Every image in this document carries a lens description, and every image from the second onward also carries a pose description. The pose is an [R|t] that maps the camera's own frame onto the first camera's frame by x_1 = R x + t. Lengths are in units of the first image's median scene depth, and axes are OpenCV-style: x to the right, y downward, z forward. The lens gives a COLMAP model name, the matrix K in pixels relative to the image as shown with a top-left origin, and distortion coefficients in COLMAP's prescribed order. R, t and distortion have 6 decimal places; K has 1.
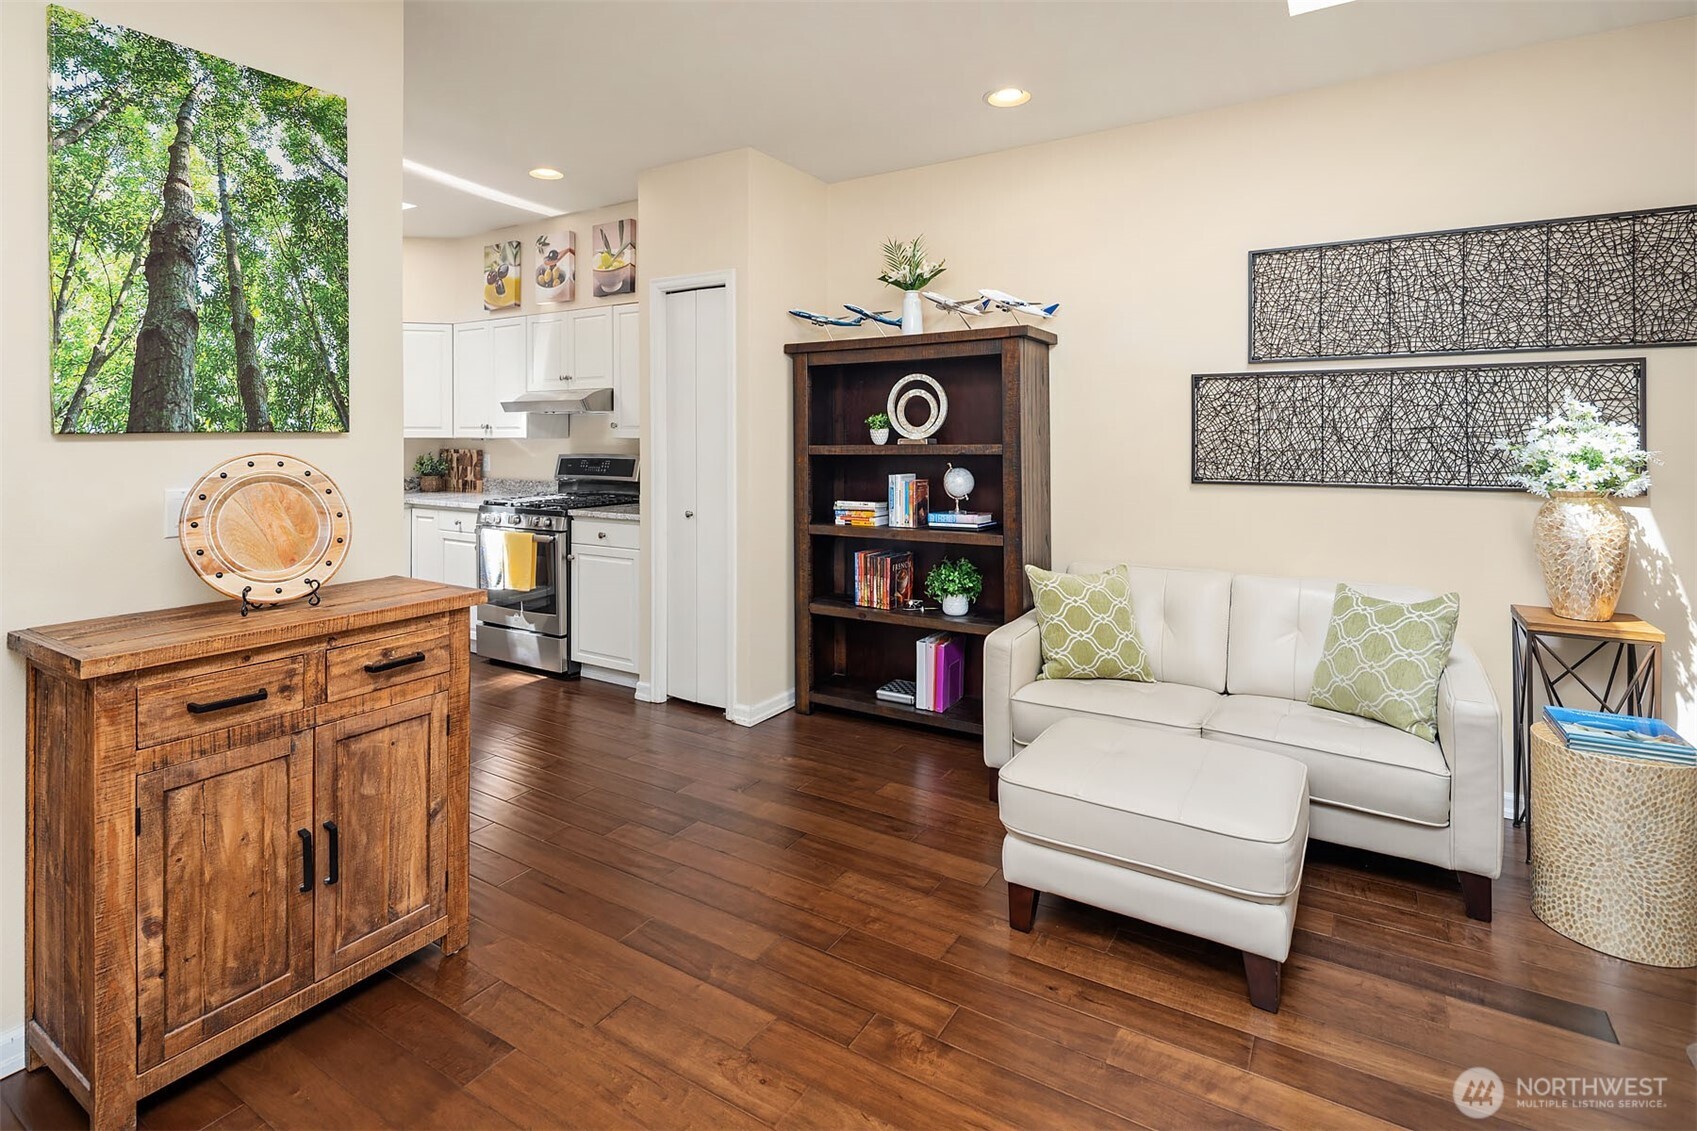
lens RADIAL K [[838.7, 0, 834.4], [0, 838.7, 437.7], [0, 0, 1]] dist [0.004234, 0.000319]
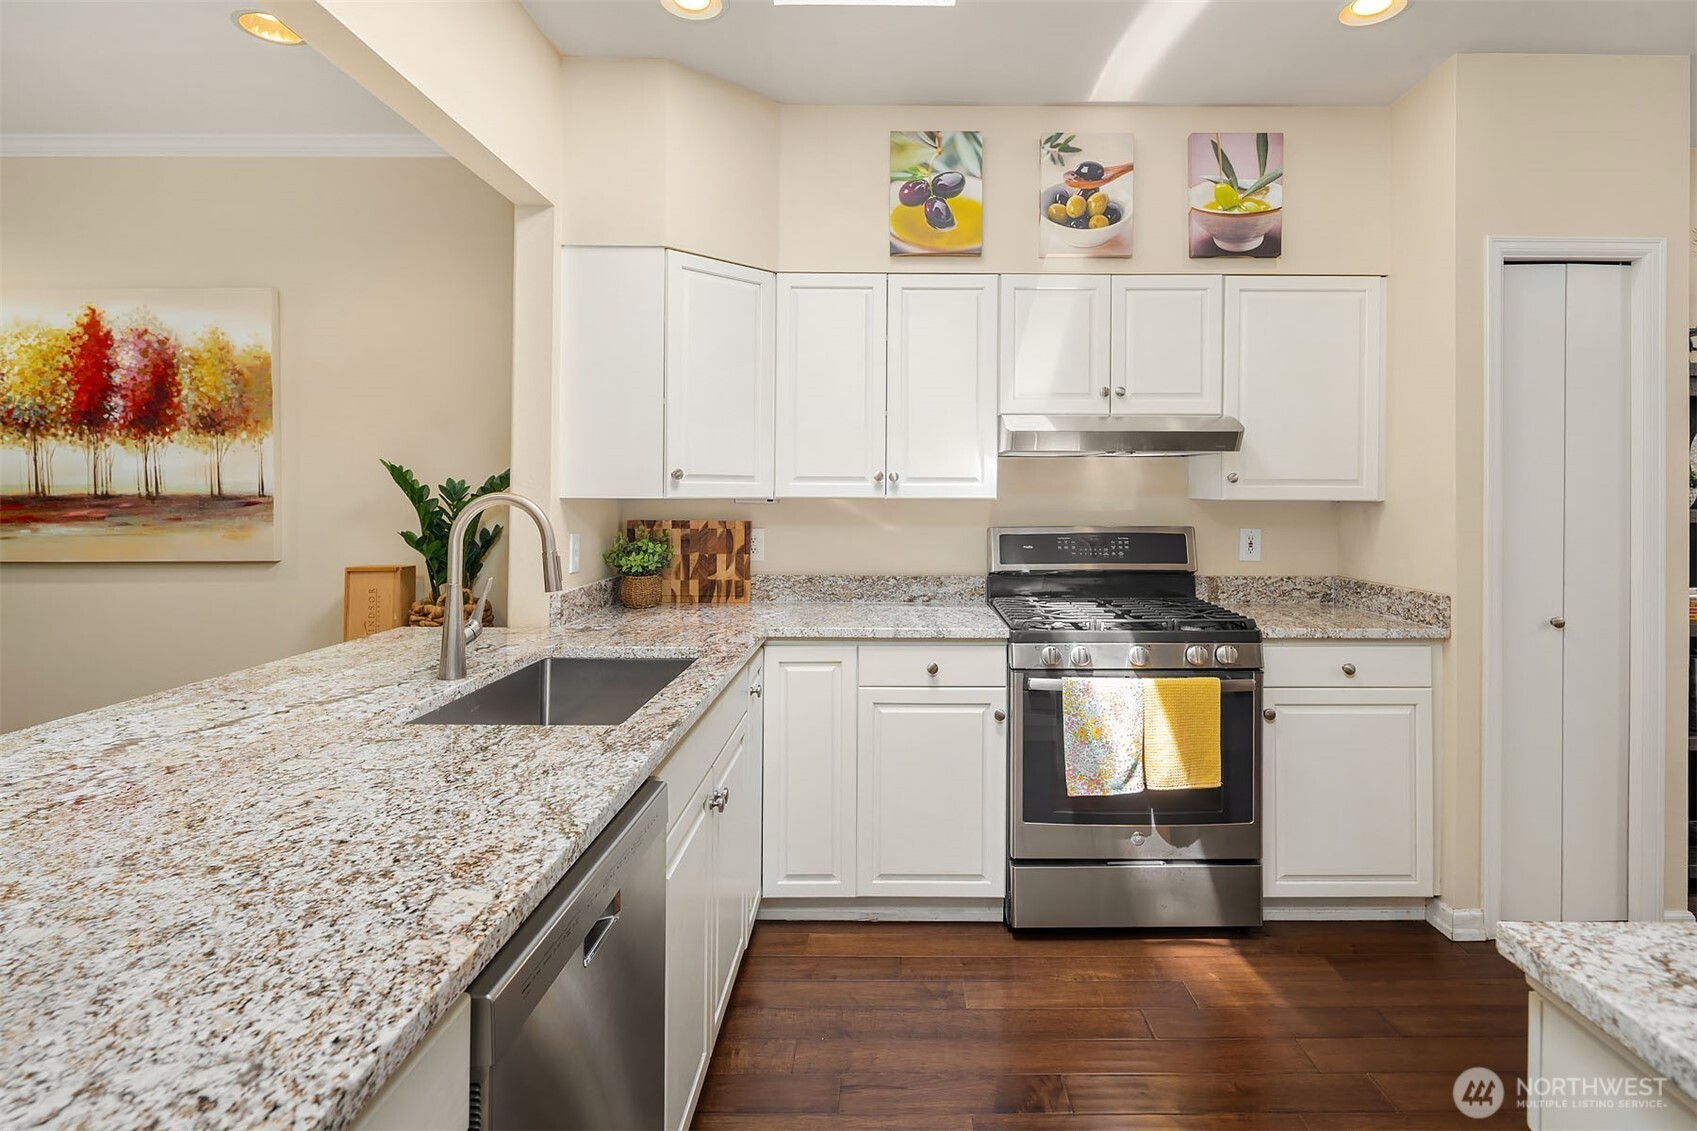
lens RADIAL K [[862.5, 0, 913.1], [0, 862.5, 497.2], [0, 0, 1]] dist [0.003288, -0.001124]
pose [[0.840621, -0.001262, 0.541622, -0.970285], [-0.001061, 0.999992, 0.003977, -0.004457], [-0.541622, -0.003918, 0.840613, 0.758210]]
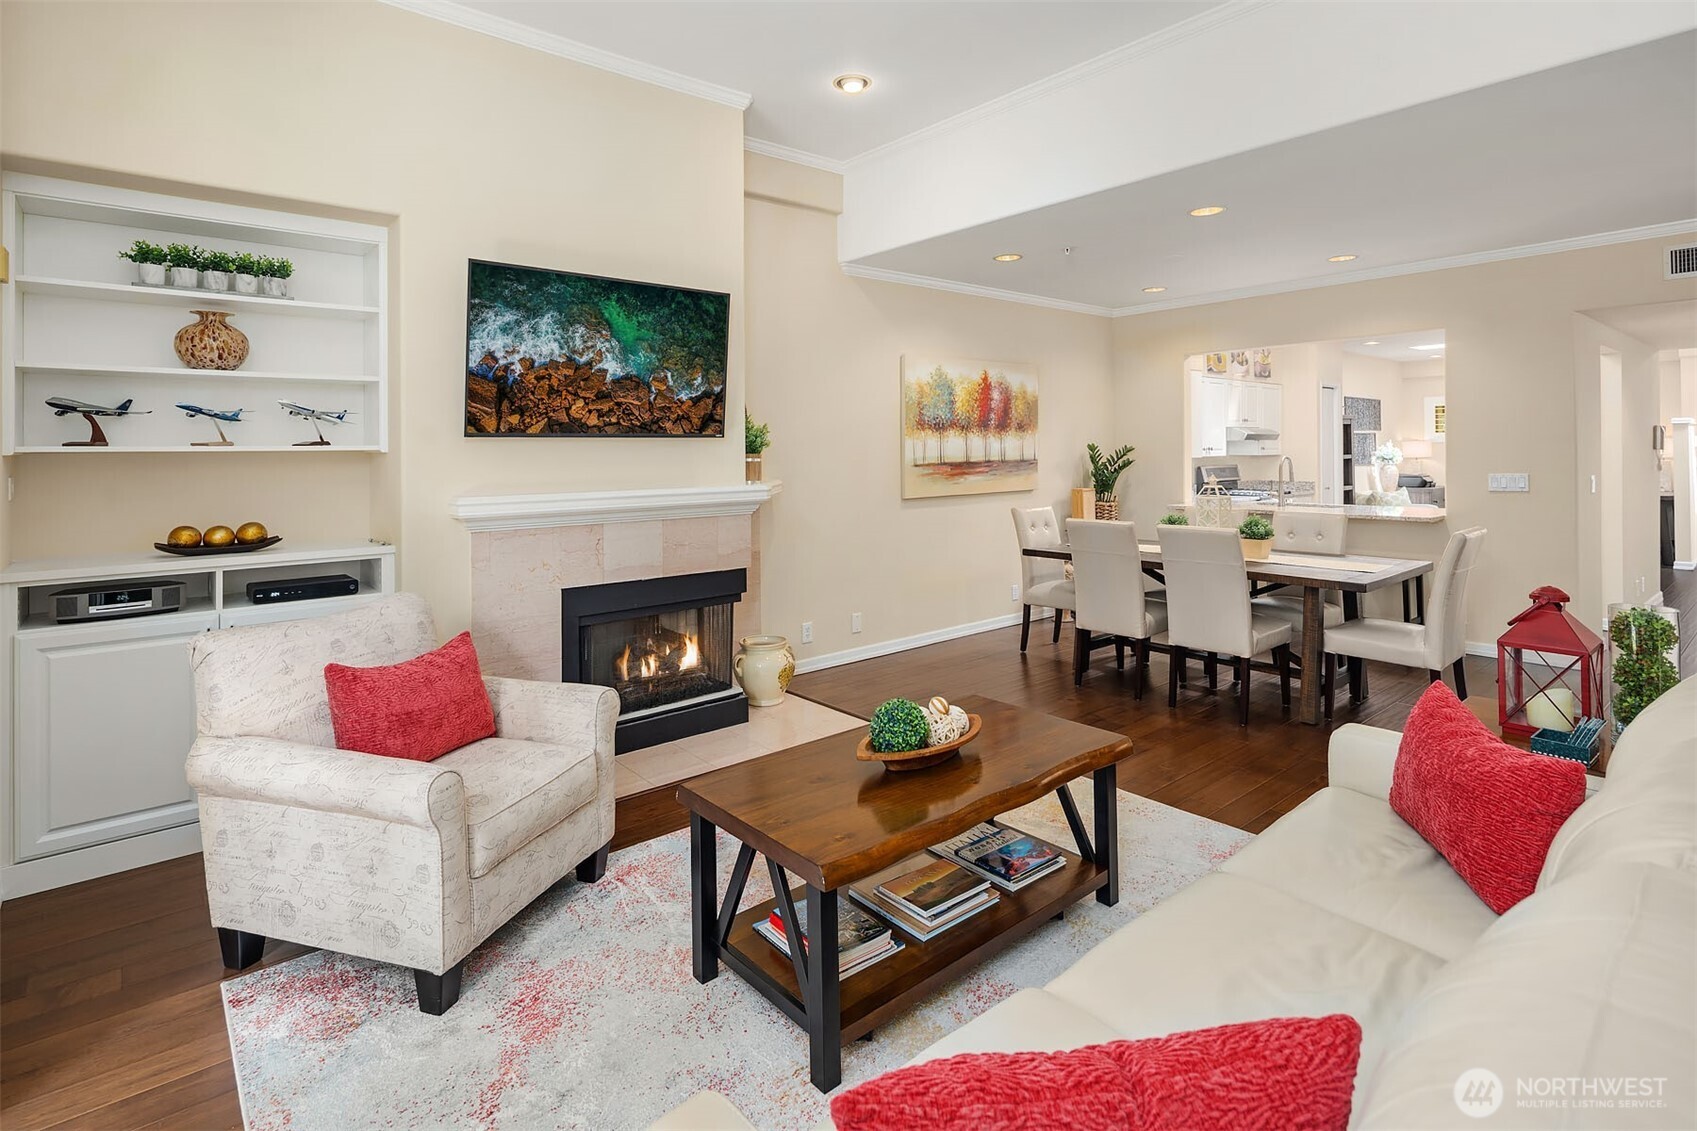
lens RADIAL K [[826.5, 0, 848.9], [0, 826.5, 442.1], [0, 0, 1]] dist [0.001070, 0.000066]
pose [[0.300794, 0.006078, 0.953670, -2.843761], [0.011720, 0.999881, -0.010069, -0.026561], [-0.953617, 0.014206, 0.300687, 1.654323]]
